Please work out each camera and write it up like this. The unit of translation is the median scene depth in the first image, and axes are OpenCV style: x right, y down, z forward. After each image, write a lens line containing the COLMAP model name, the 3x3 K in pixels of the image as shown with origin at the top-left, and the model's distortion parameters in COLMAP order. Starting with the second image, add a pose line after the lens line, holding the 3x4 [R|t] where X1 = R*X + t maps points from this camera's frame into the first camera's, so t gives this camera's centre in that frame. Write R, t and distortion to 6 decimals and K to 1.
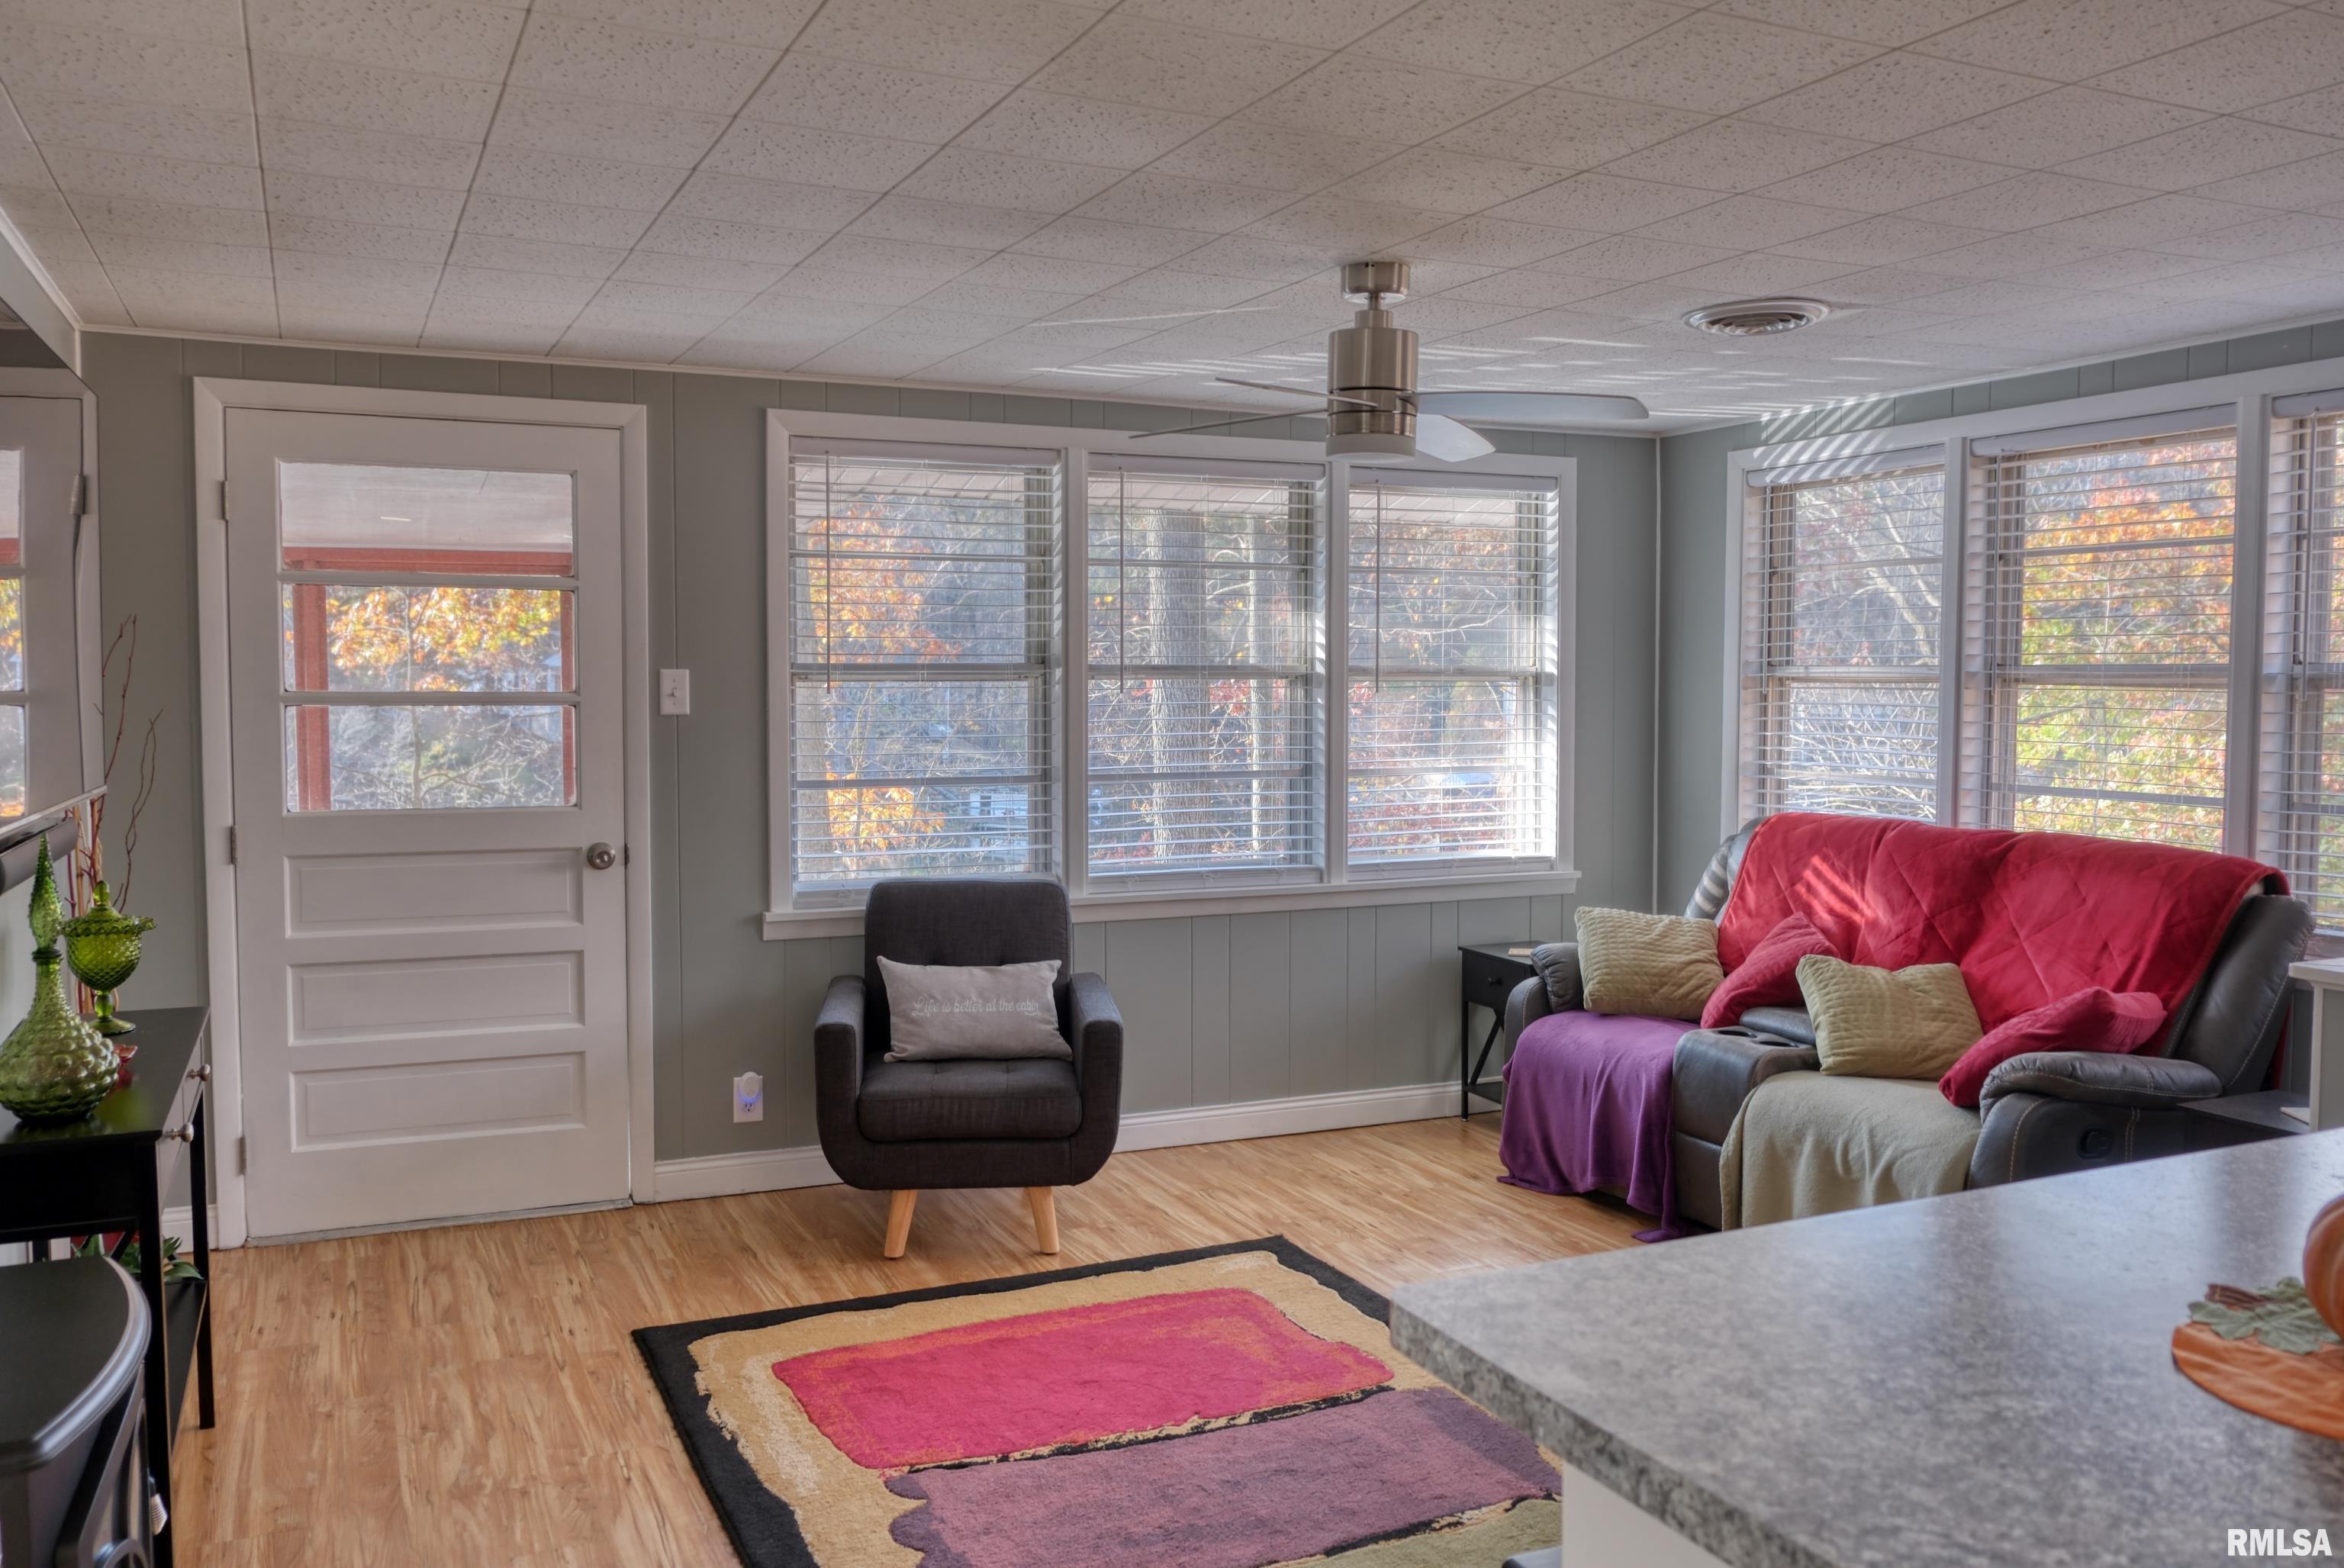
lens RADIAL K [[1820.3, 0, 1172.0], [0, 1820.3, 784.0], [0, 0, 1]] dist [-0.033125, 0.013575]
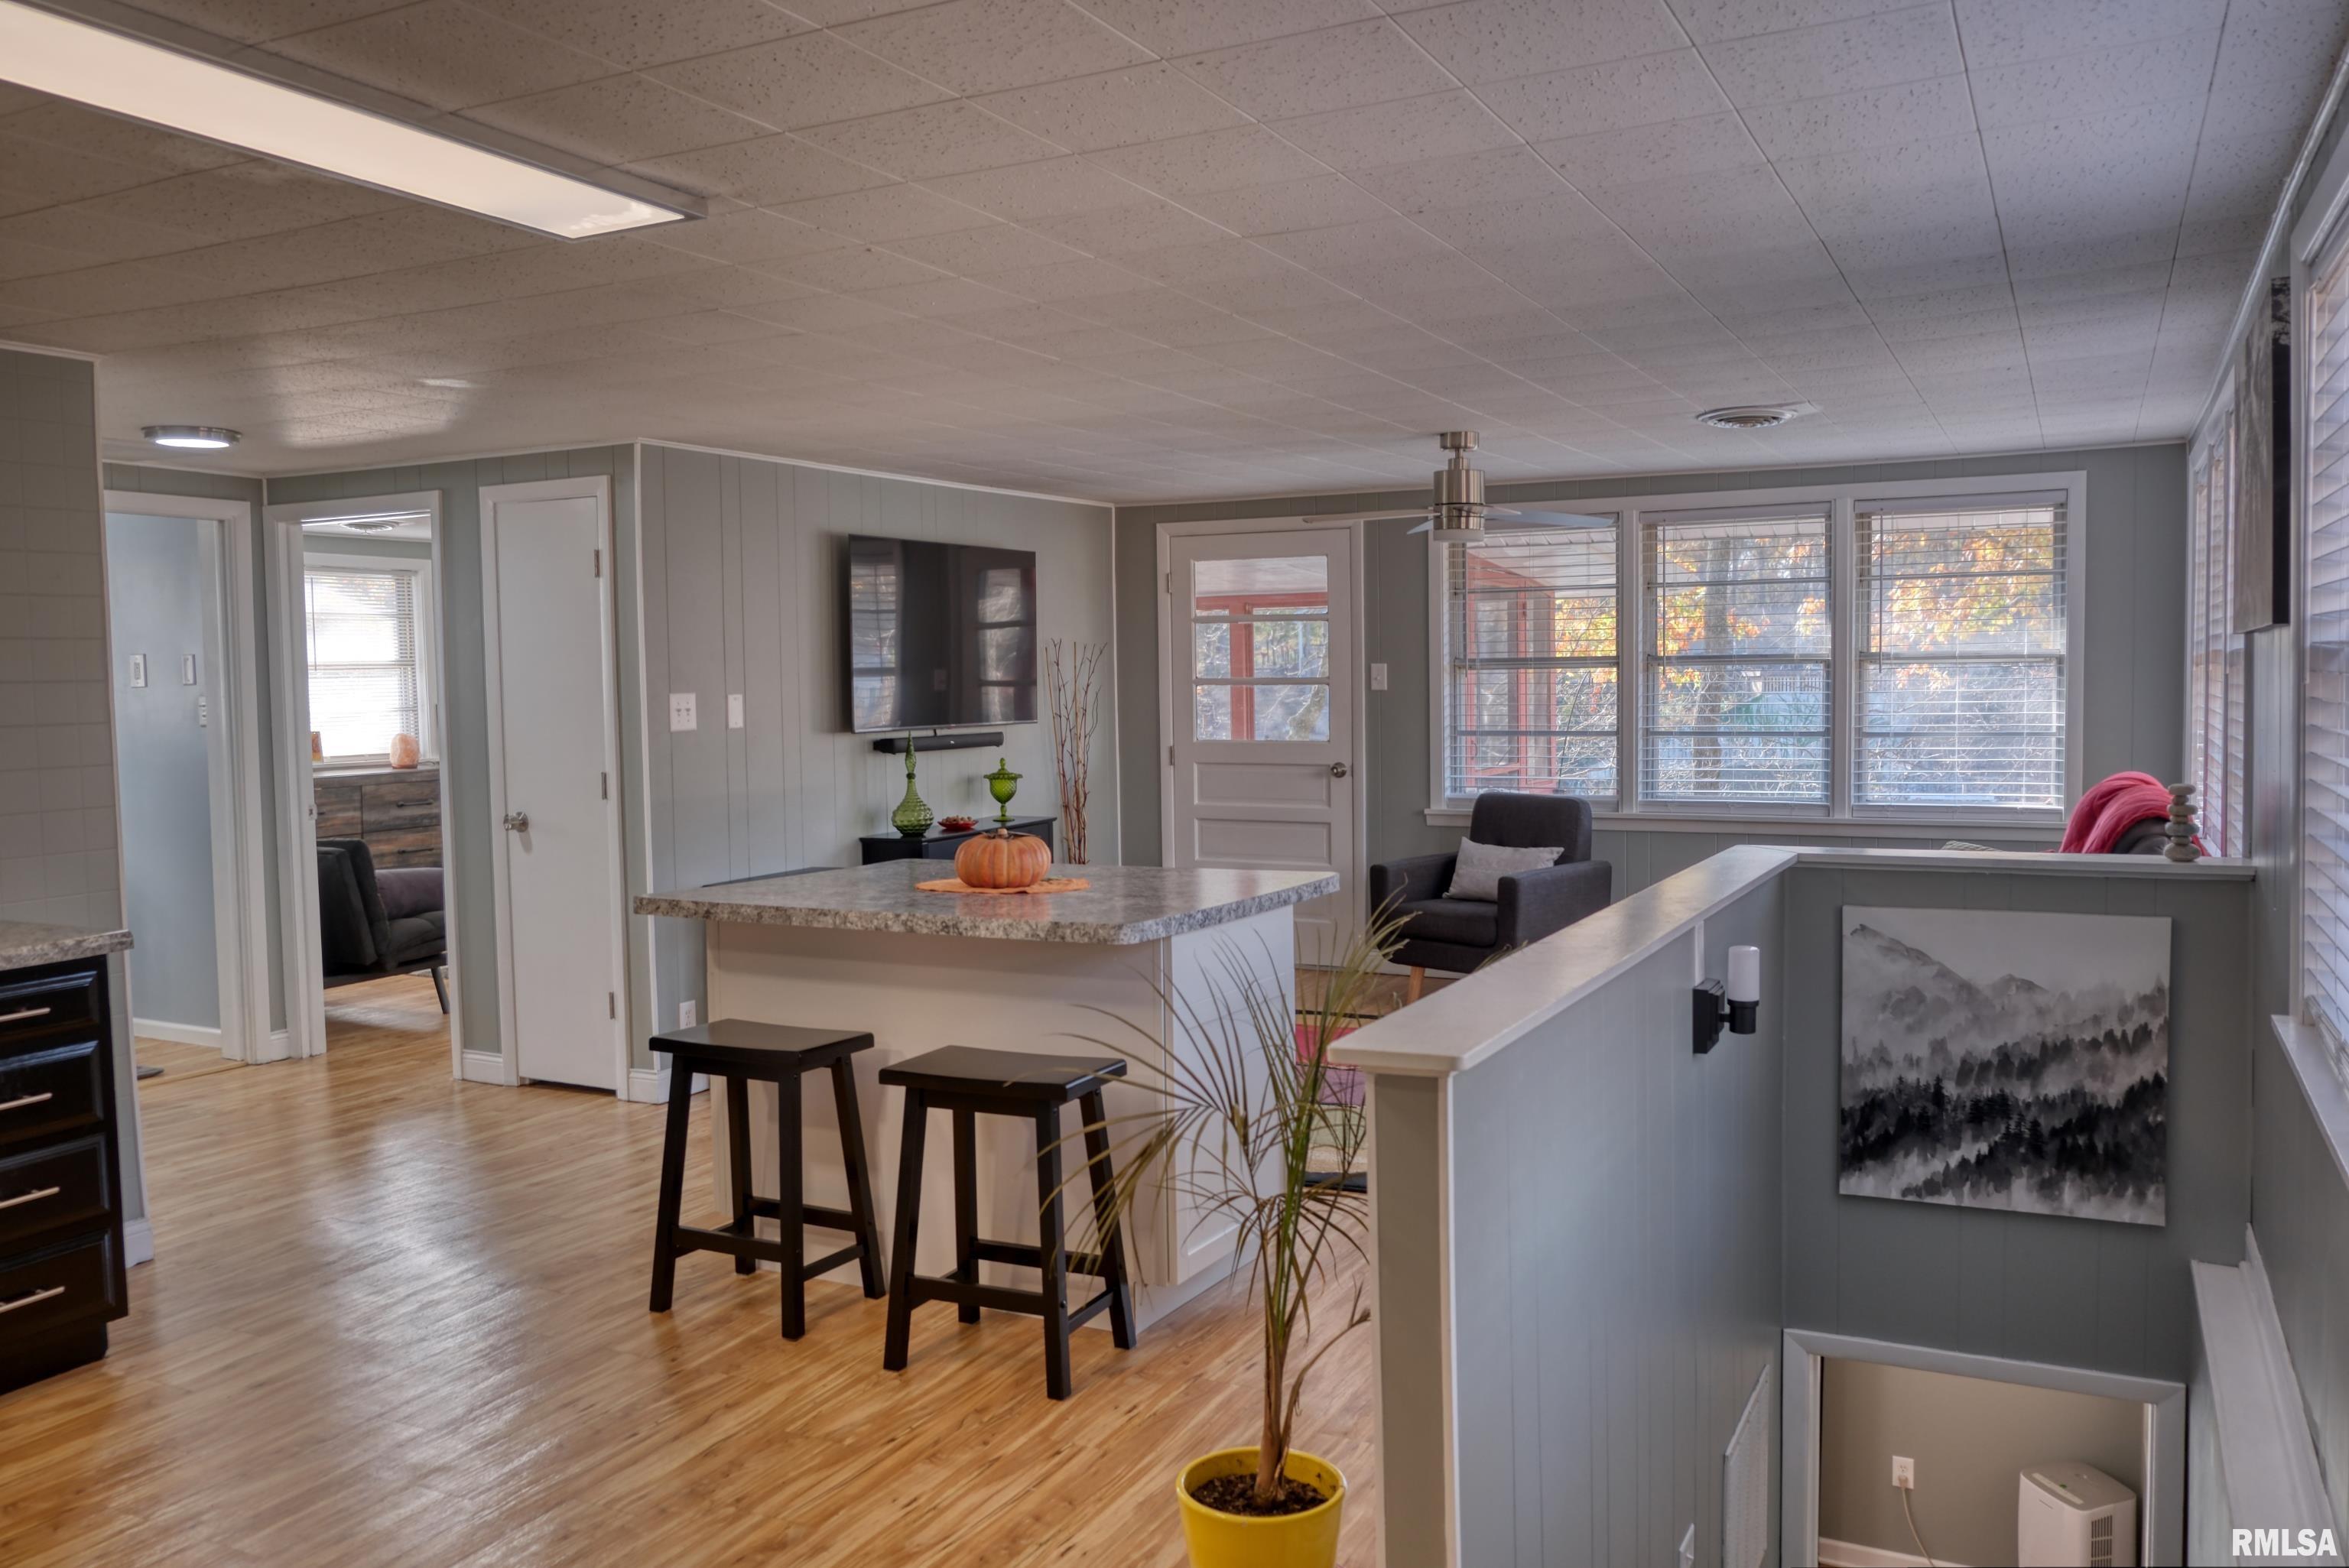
lens RADIAL K [[1824.0, 0, 1174.5], [0, 1824.0, 784.0], [0, 0, 1]] dist [-0.033125, 0.013575]
pose [[0.615601, 0.038402, -0.787122, 0.987239], [-0.032045, 0.999206, 0.023687, 0.016184], [0.787406, 0.010641, 0.616343, -0.222653]]
